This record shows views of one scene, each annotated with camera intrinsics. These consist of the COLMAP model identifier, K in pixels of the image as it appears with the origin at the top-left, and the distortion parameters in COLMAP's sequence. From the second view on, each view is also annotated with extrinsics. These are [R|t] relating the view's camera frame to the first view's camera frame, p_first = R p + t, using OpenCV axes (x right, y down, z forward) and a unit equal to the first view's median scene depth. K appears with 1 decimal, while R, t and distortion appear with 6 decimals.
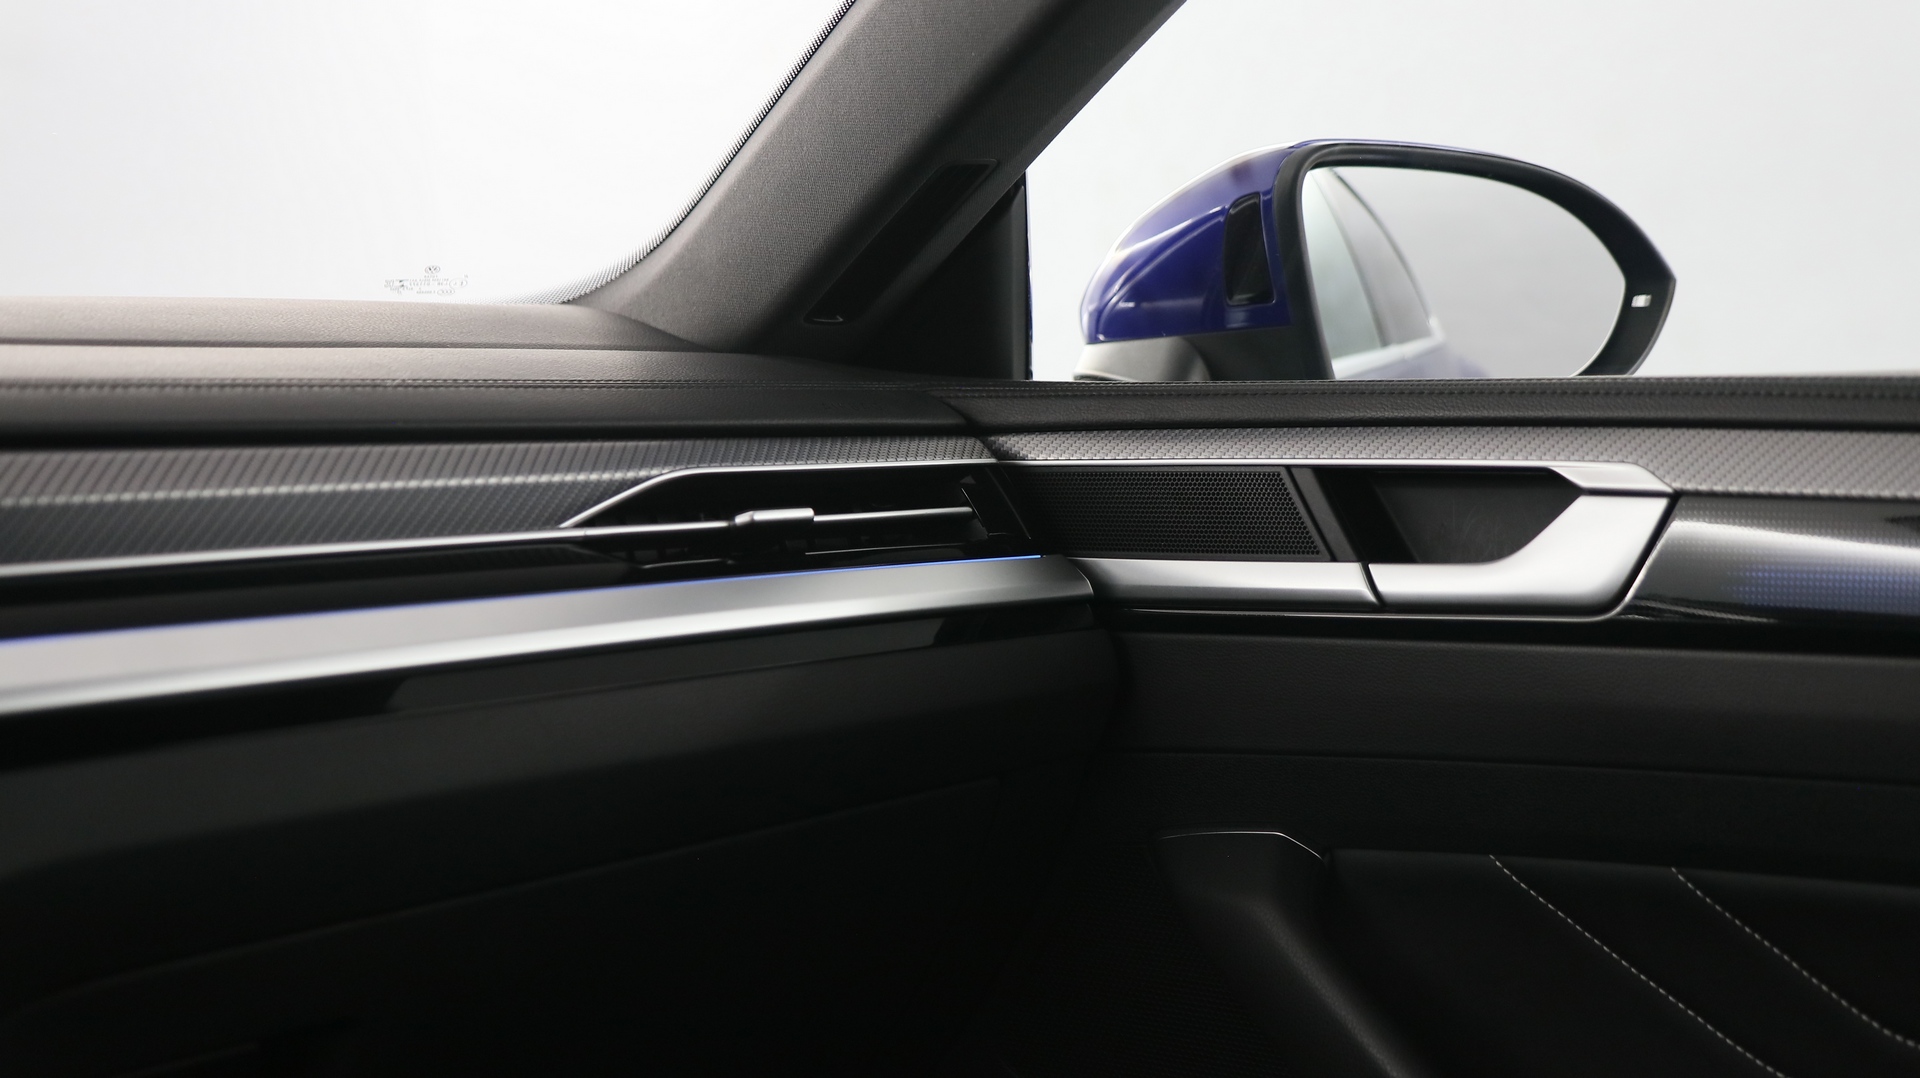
lens RADIAL K [[2347.8, 0, 960.0], [0, 2347.8, 539.0], [0, 0, 1]] dist [-0.008911, -0.008552]
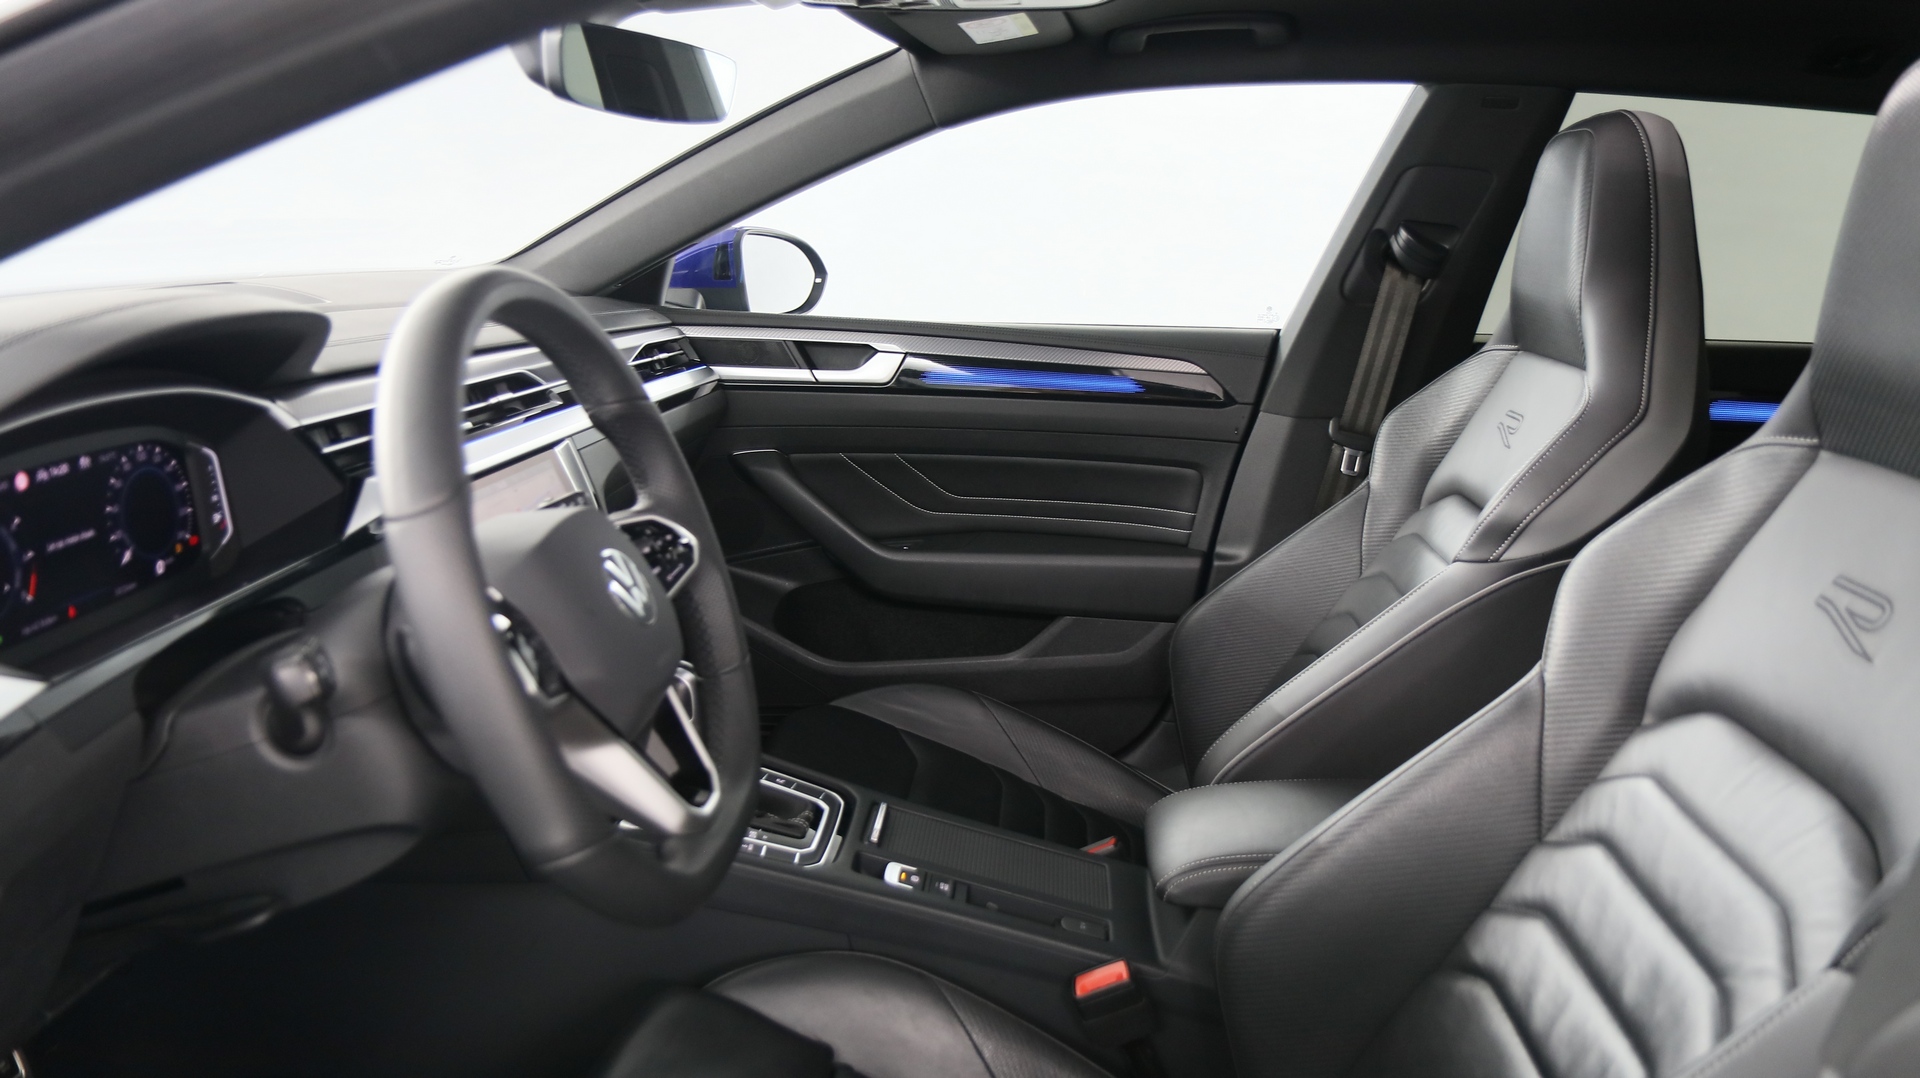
lens RADIAL K [[1464.9, 0, 960.0], [0, 1464.9, 539.0], [0, 0, 1]] dist [-0.021548, -0.000842]
pose [[0.767090, -0.081685, 0.636318, -1.025439], [-0.015999, 0.989117, 0.146262, -0.060975], [-0.641341, -0.122377, 0.757434, -0.778396]]
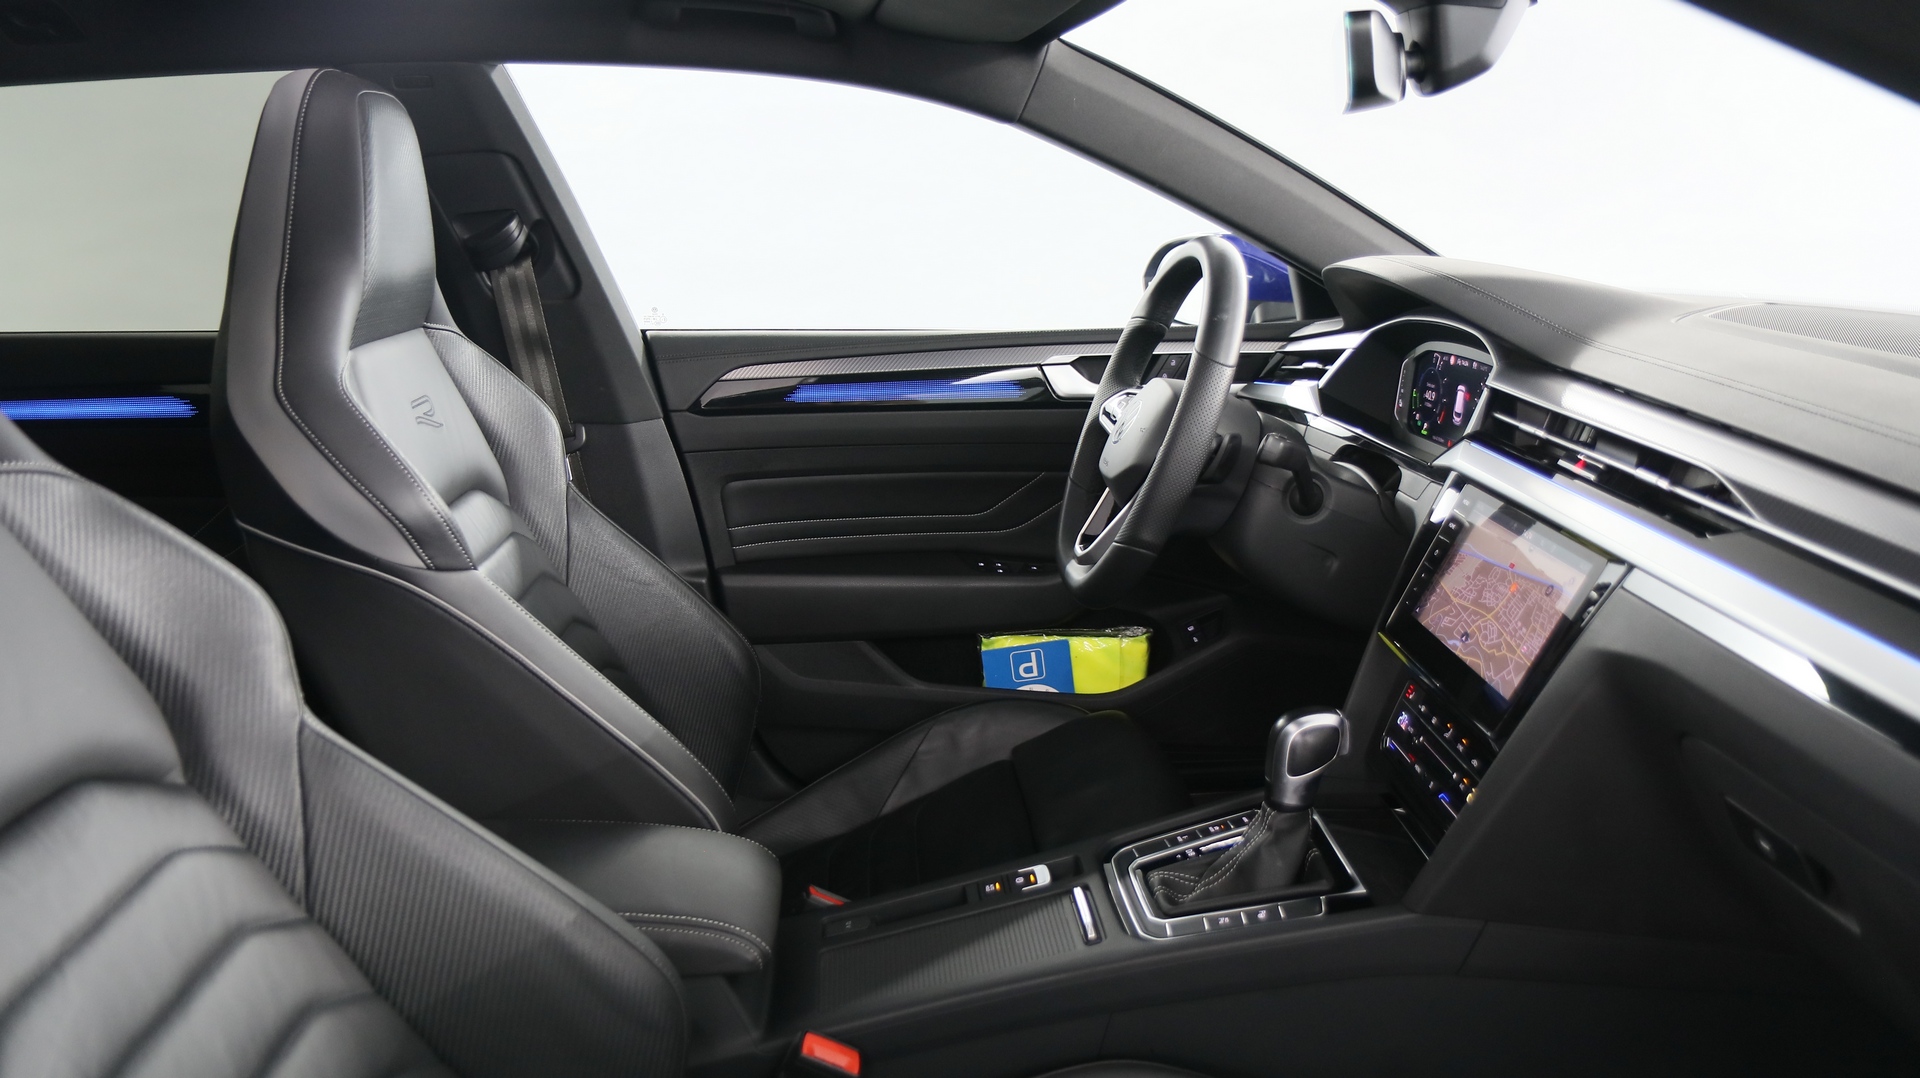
lens RADIAL K [[1464.9, 0, 960.0], [0, 1464.9, 539.0], [0, 0, 1]] dist [-0.021548, -0.000842]
pose [[-0.671668, 0.214861, -0.709011, 0.658965], [-0.018905, 0.951739, 0.306327, -0.253842], [0.740611, 0.219154, -0.635190, 0.938393]]
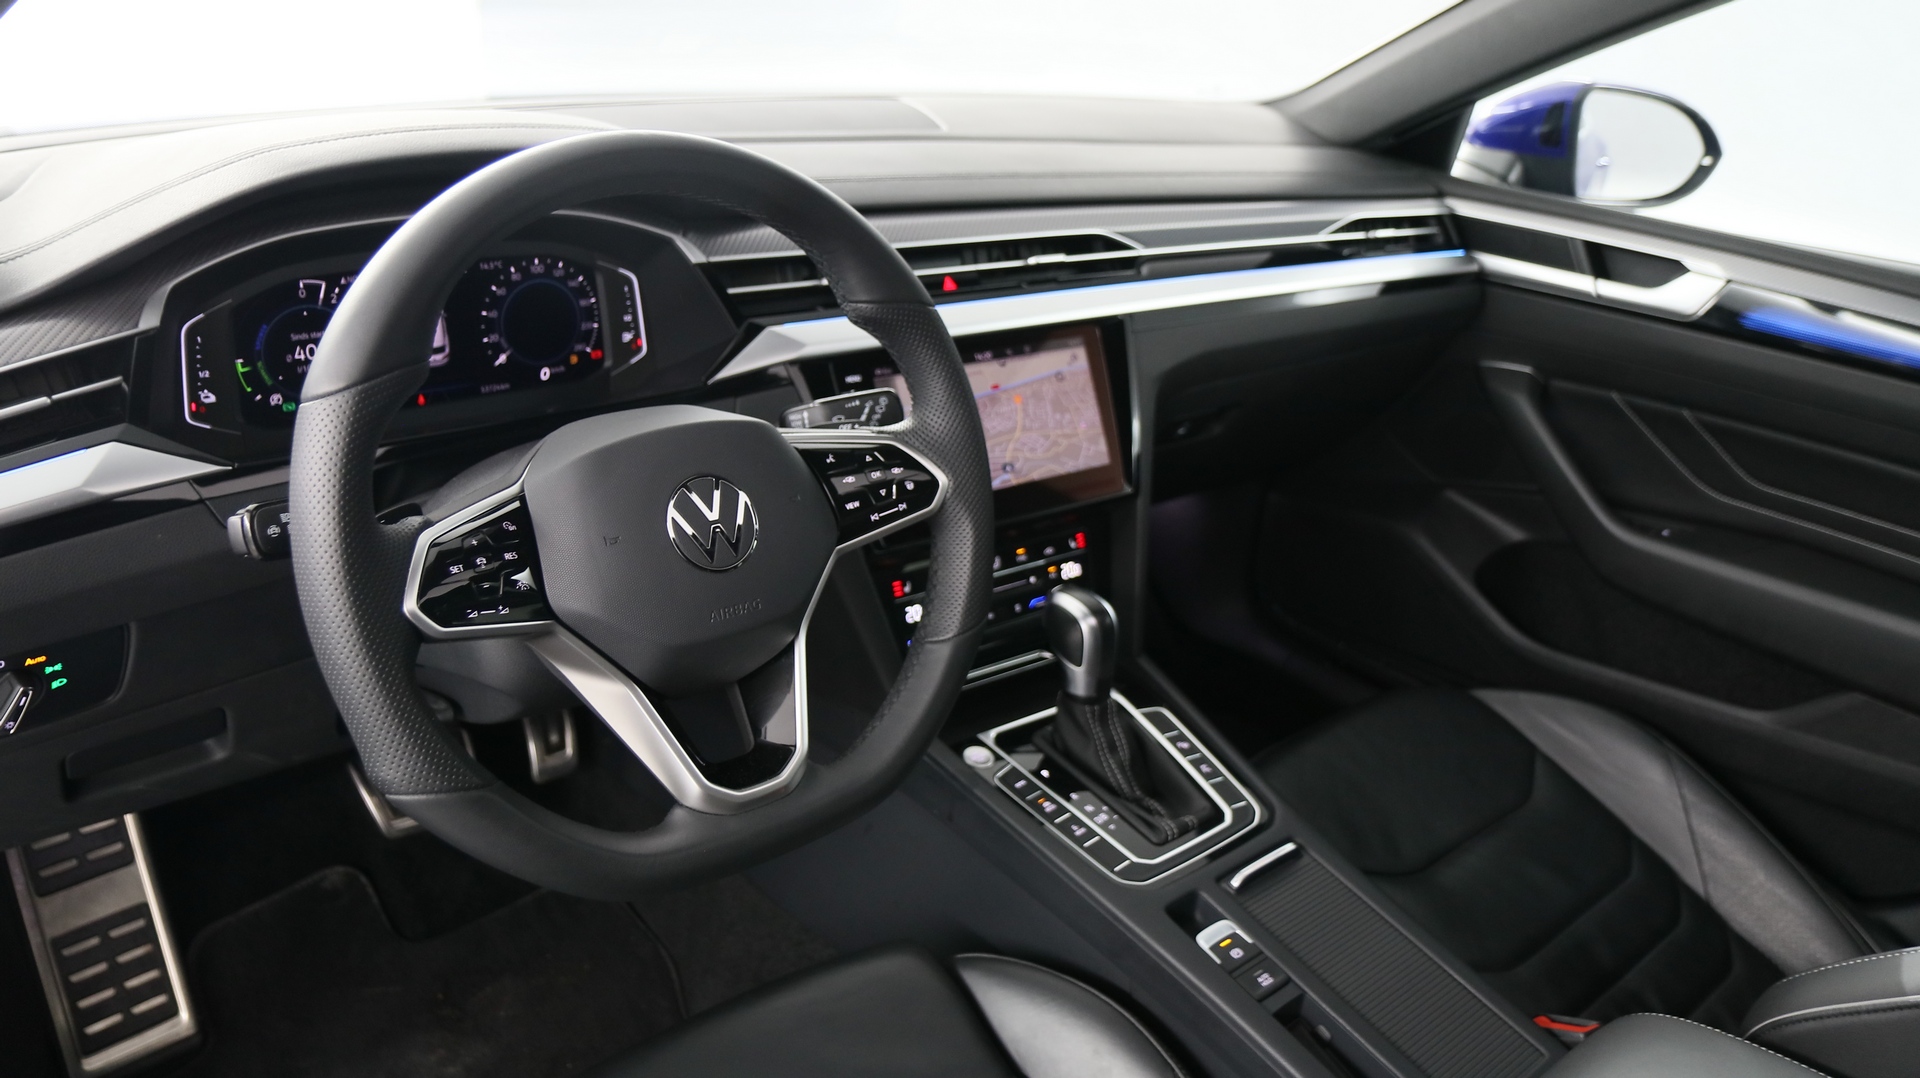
lens RADIAL K [[1464.9, 0, 960.0], [0, 1464.9, 539.0], [0, 0, 1]] dist [-0.021548, -0.000842]
pose [[0.990217, 0.135826, -0.031974, -0.443873], [-0.118516, 0.939603, 0.321091, -0.157098], [0.073655, -0.314160, 0.946508, -0.704712]]
